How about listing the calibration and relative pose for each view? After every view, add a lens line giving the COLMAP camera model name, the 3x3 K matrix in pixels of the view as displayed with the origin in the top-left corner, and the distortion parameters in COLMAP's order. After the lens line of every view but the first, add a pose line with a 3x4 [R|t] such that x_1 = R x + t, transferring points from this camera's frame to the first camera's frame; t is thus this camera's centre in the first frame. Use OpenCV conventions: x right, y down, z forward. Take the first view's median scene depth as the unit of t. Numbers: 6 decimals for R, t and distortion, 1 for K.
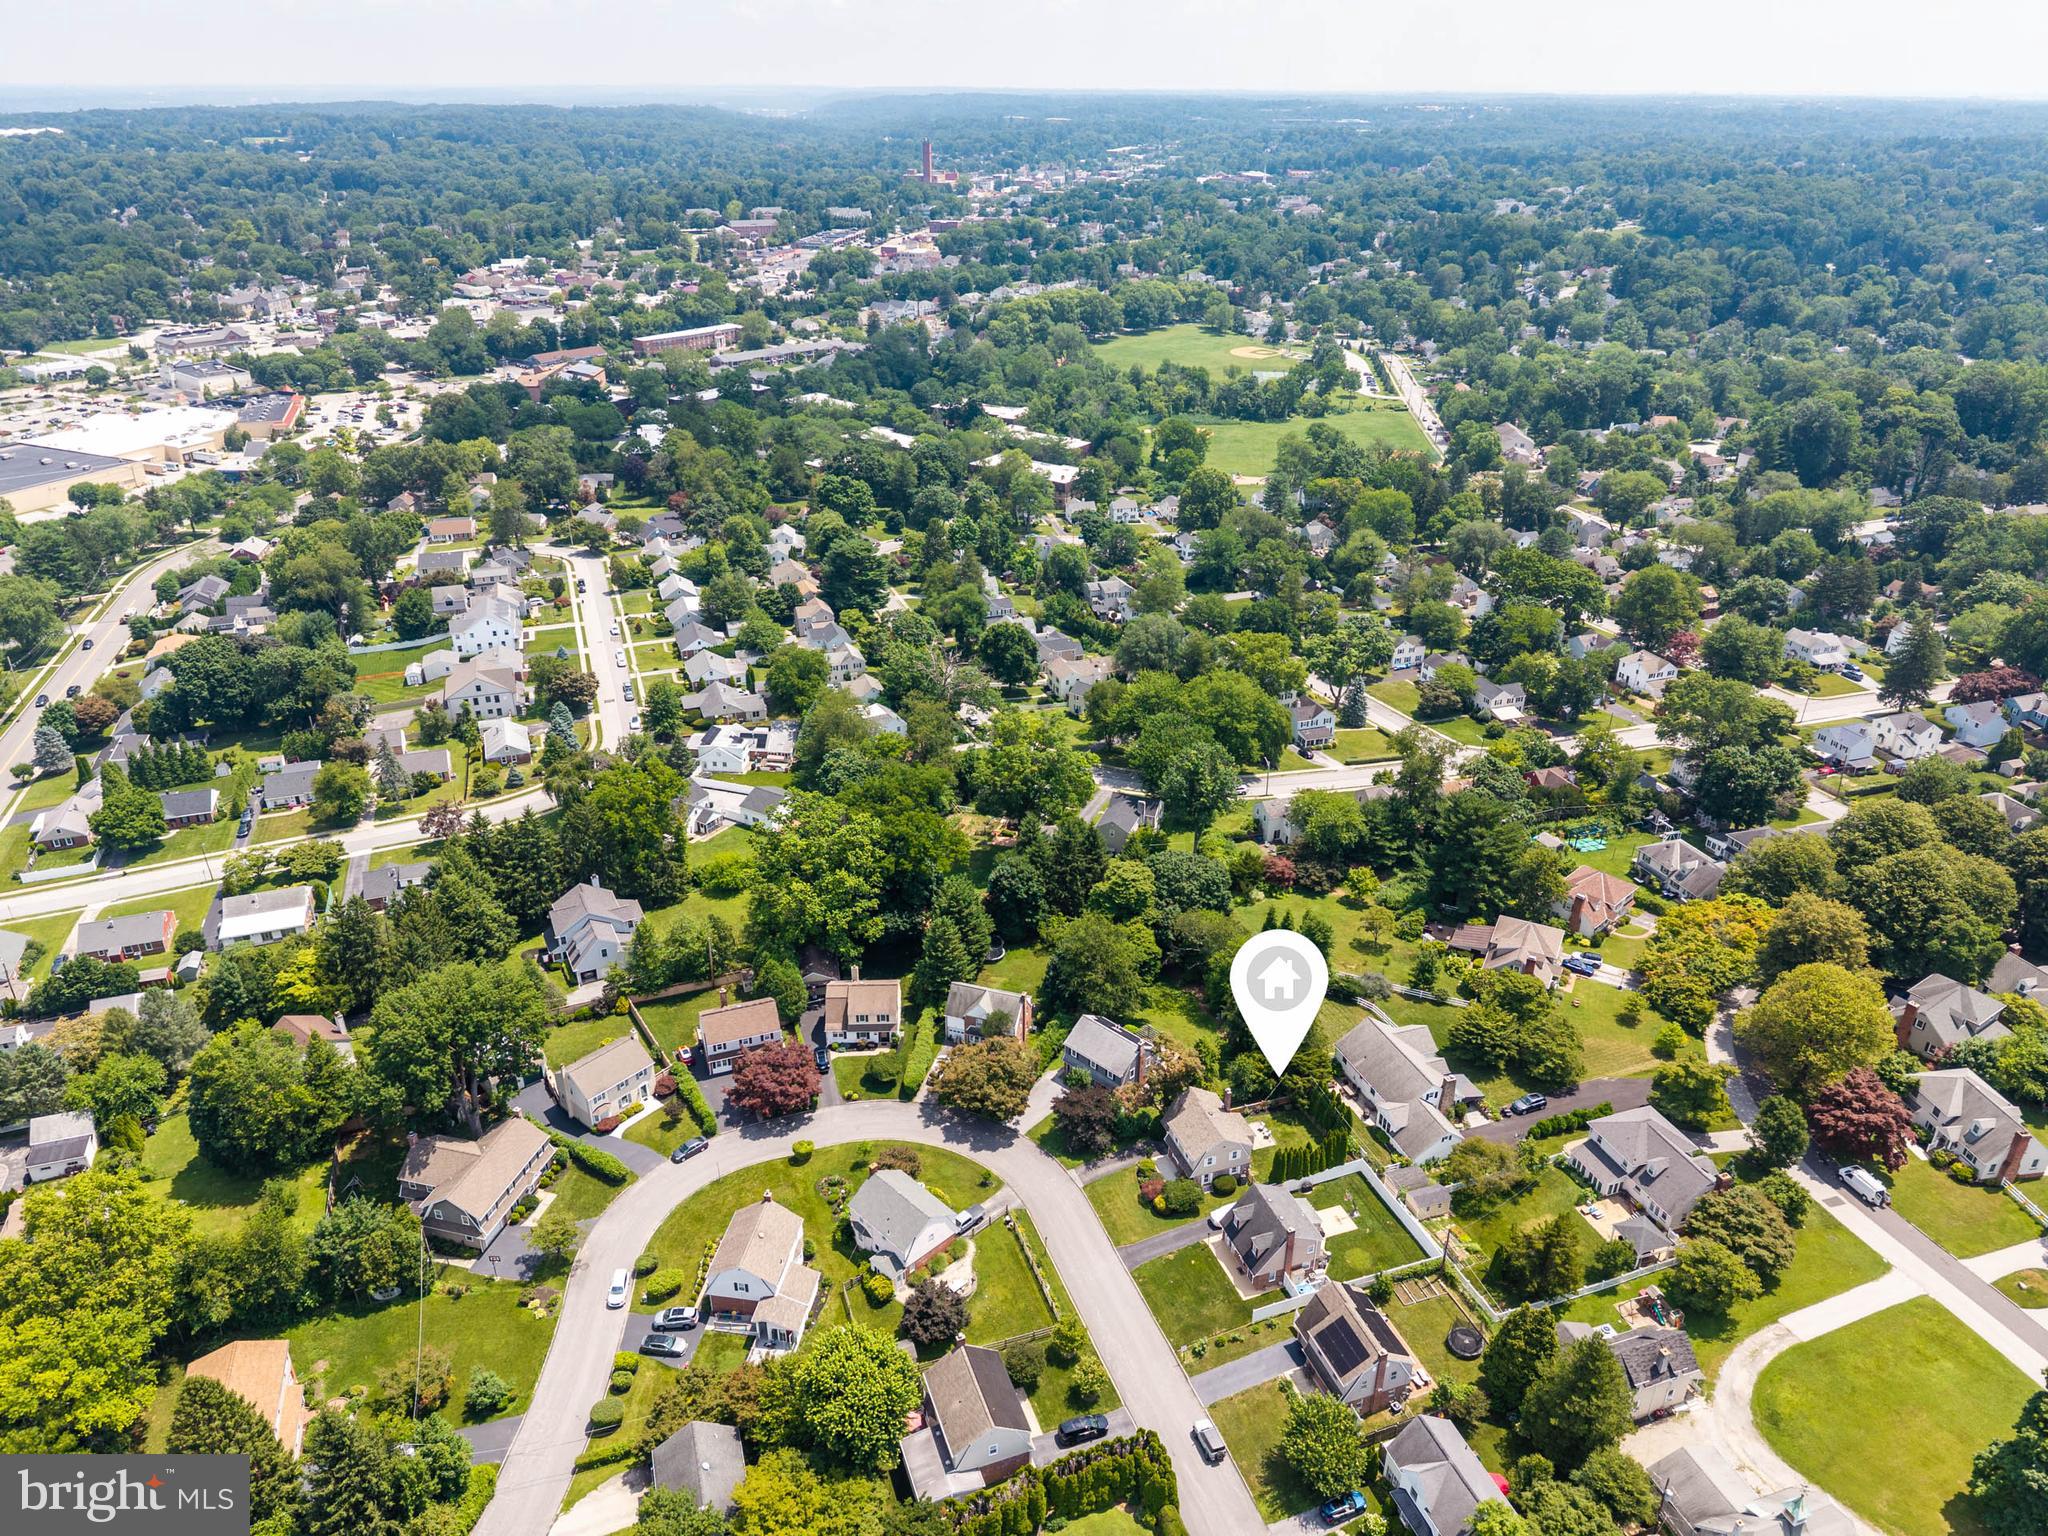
lens RADIAL K [[1418.5, 0, 1024.0], [0, 1418.5, 768.0], [0, 0, 1]] dist [0.006843, 0.001856]
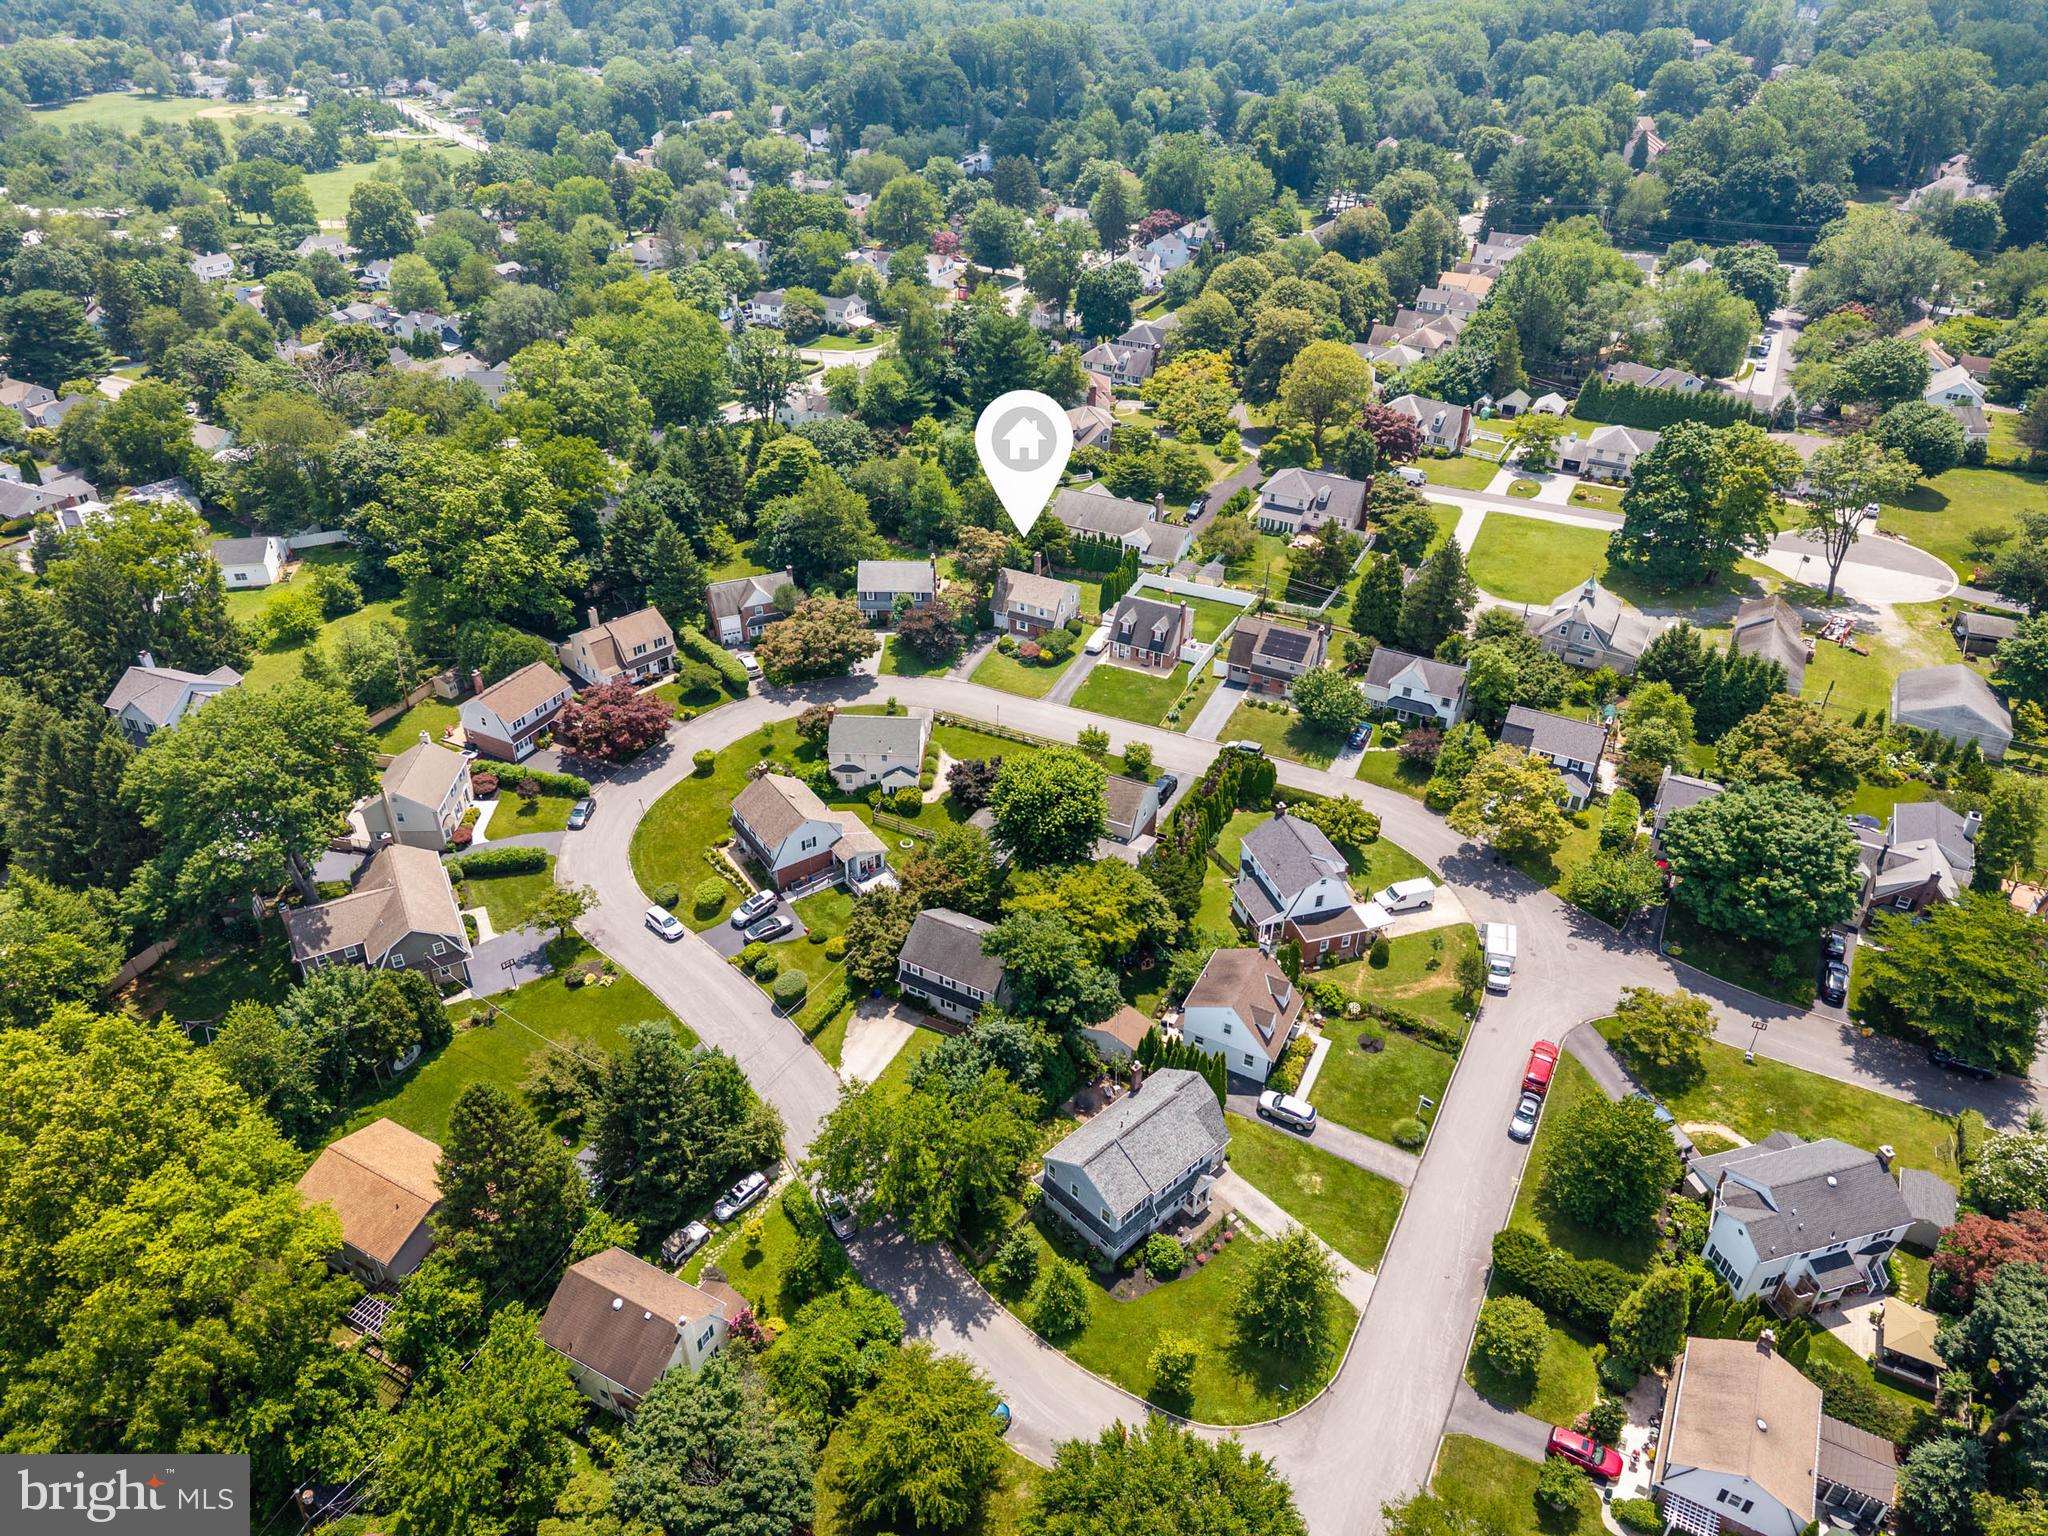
lens RADIAL K [[1418.5, 0, 1024.0], [0, 1418.5, 768.0], [0, 0, 1]] dist [0.006843, 0.001856]
pose [[0.727360, -0.371226, 0.577182, -0.539175], [0.301865, 0.928394, 0.216707, 0.136330], [-0.616300, 0.016607, 0.787336, 0.142515]]
